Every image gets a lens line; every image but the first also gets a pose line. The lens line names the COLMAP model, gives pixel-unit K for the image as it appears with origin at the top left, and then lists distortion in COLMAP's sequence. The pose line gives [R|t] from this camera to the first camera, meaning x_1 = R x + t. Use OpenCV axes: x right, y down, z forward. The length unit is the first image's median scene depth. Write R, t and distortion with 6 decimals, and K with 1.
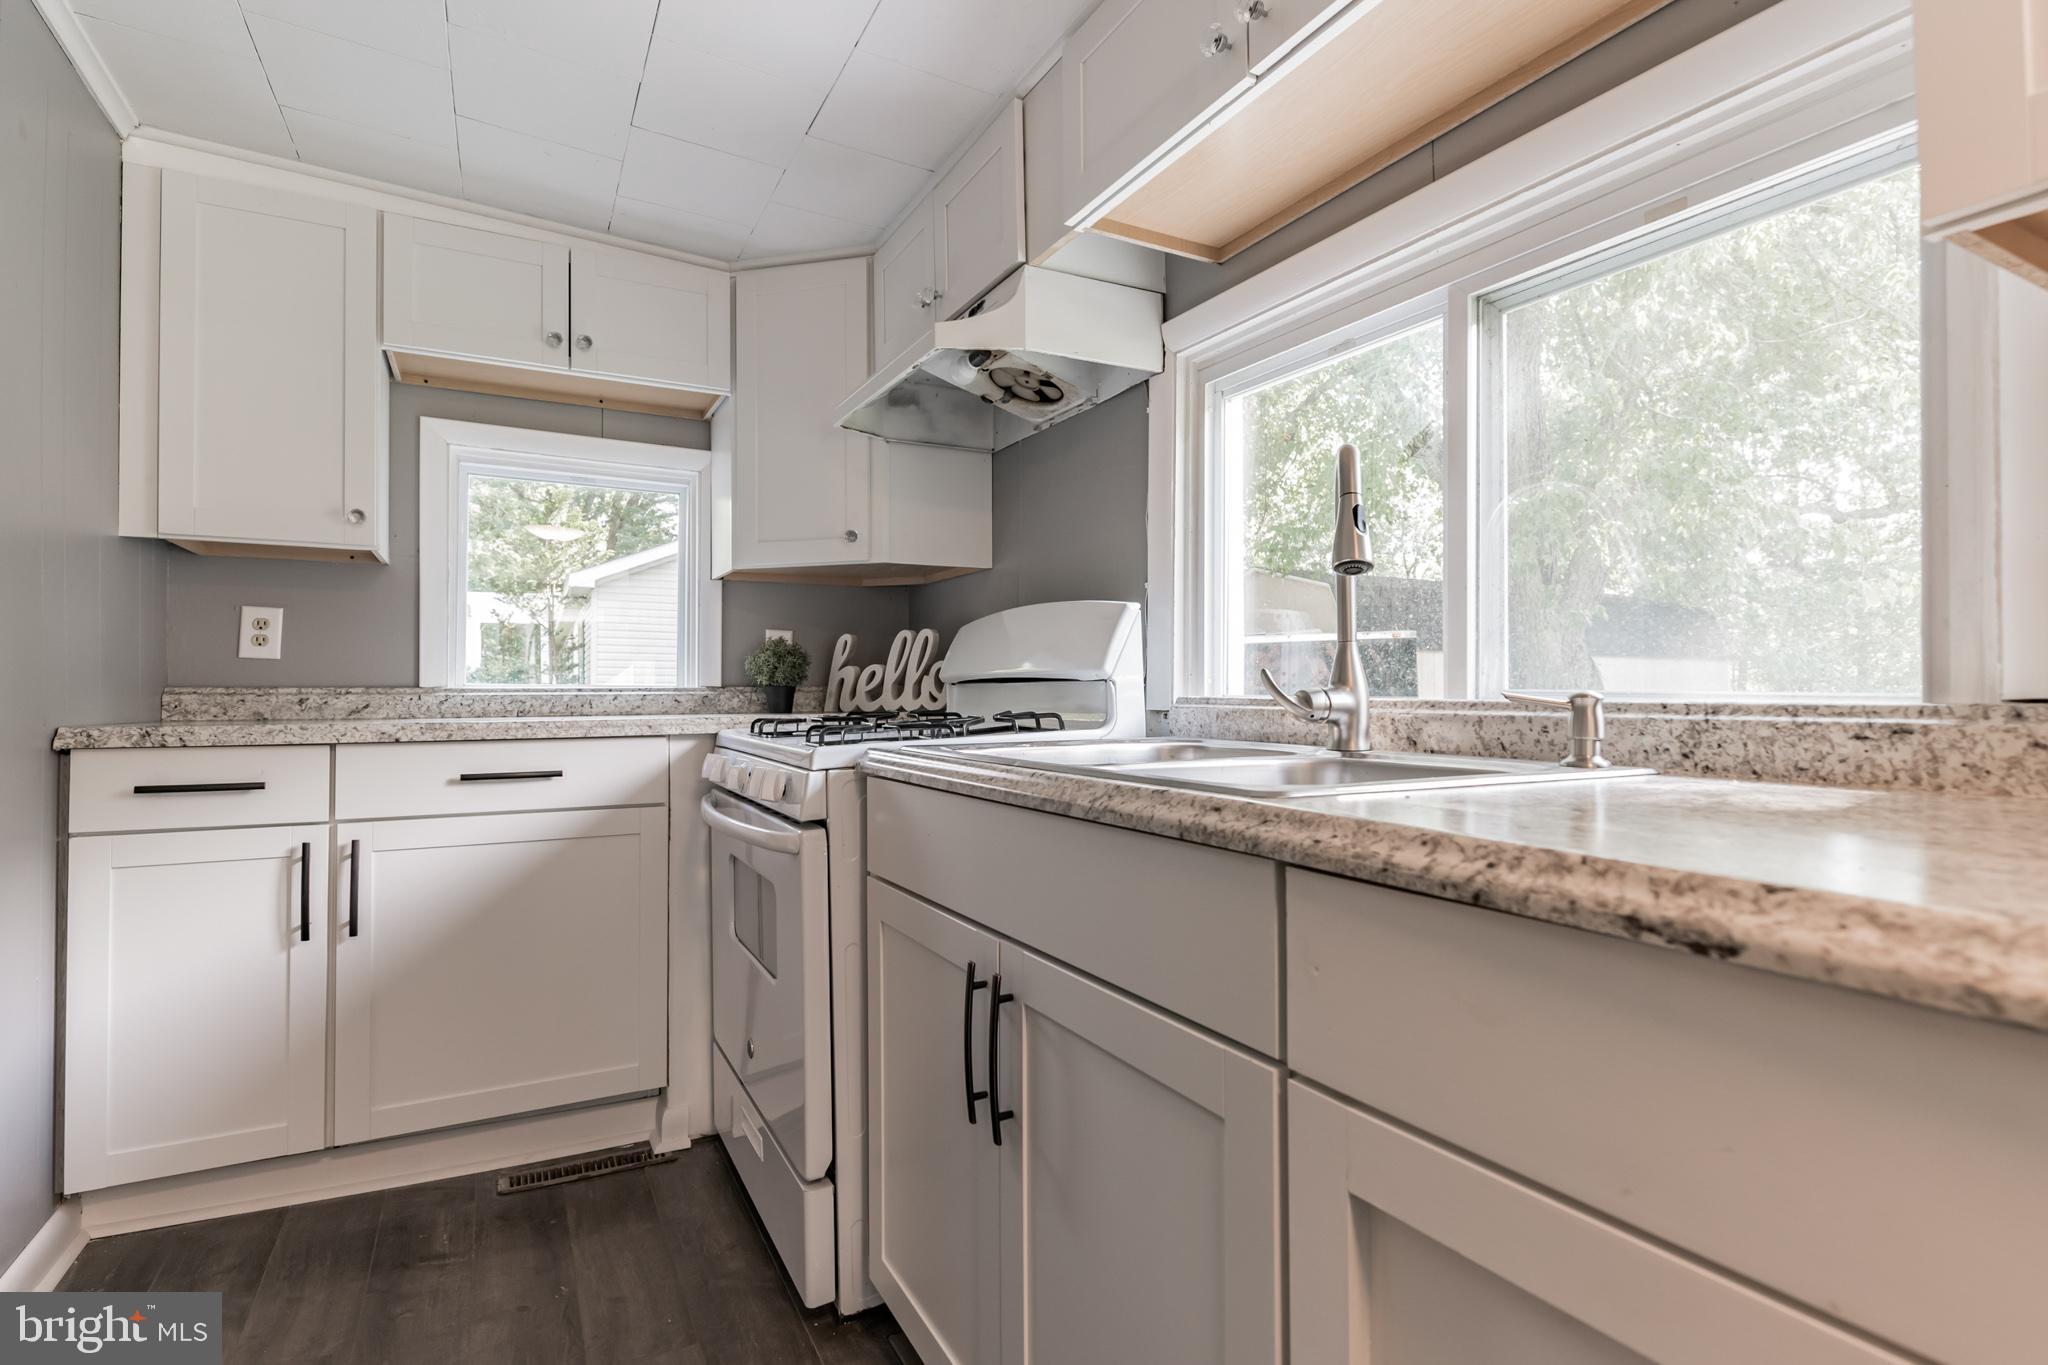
lens RADIAL K [[976.4, 0, 1024.0], [0, 976.4, 682.5], [0, 0, 1]] dist [0.000562, 0.000184]
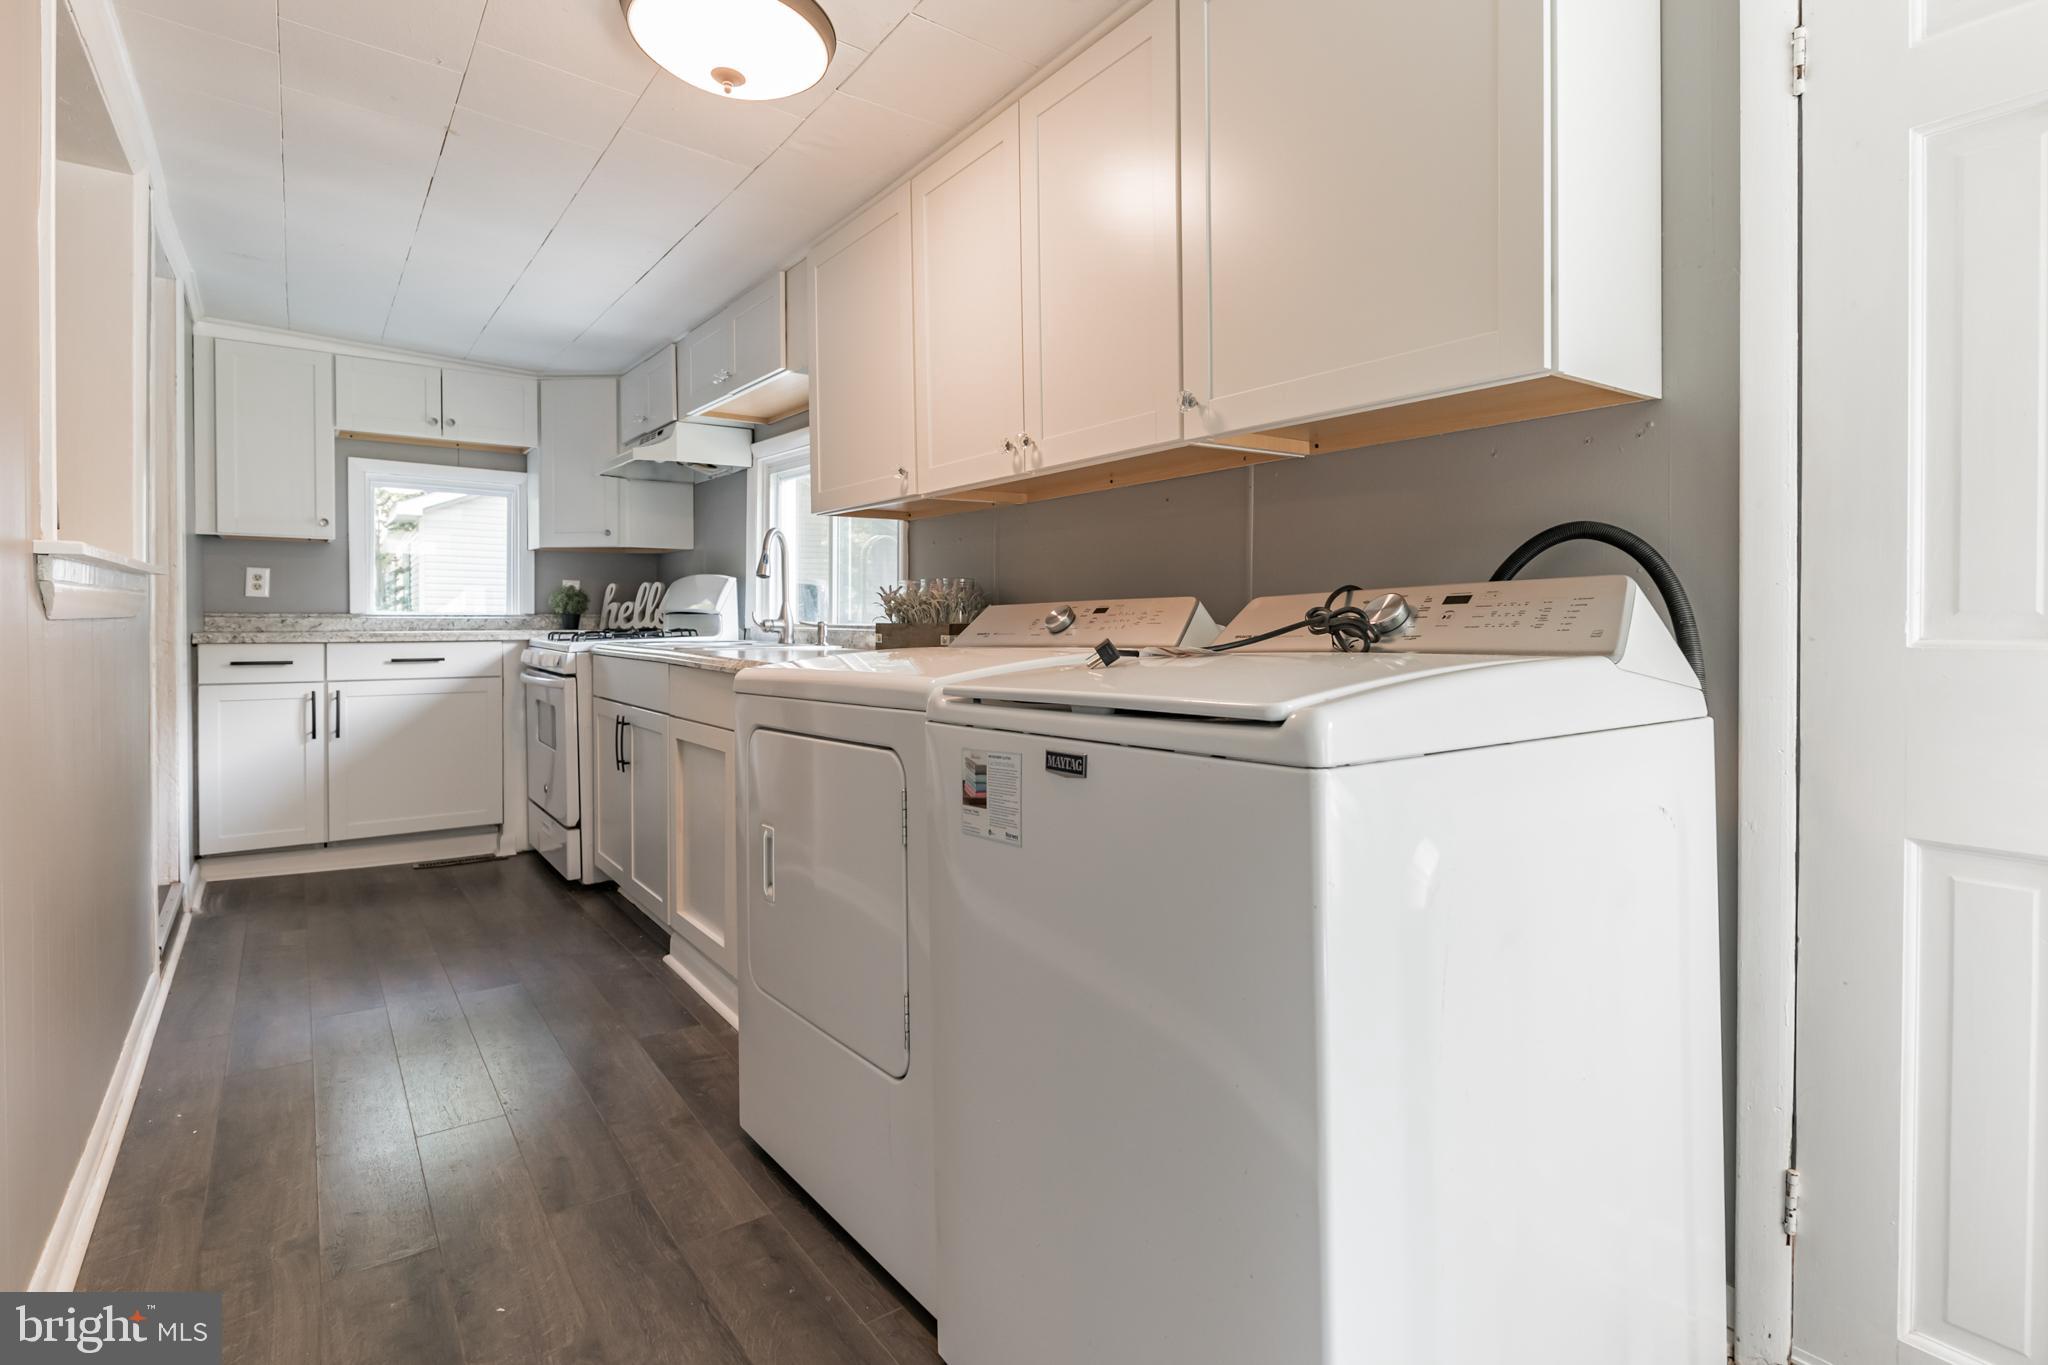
lens RADIAL K [[1002.2, 0, 1023.0], [0, 1002.2, 636.9], [0, 0, 1]] dist [-0.000938, -0.000213]
pose [[0.990773, 0.003946, 0.135478, 0.369236], [-0.008016, 0.999532, 0.029511, -0.018017], [-0.135298, -0.030325, 0.990341, -1.048985]]
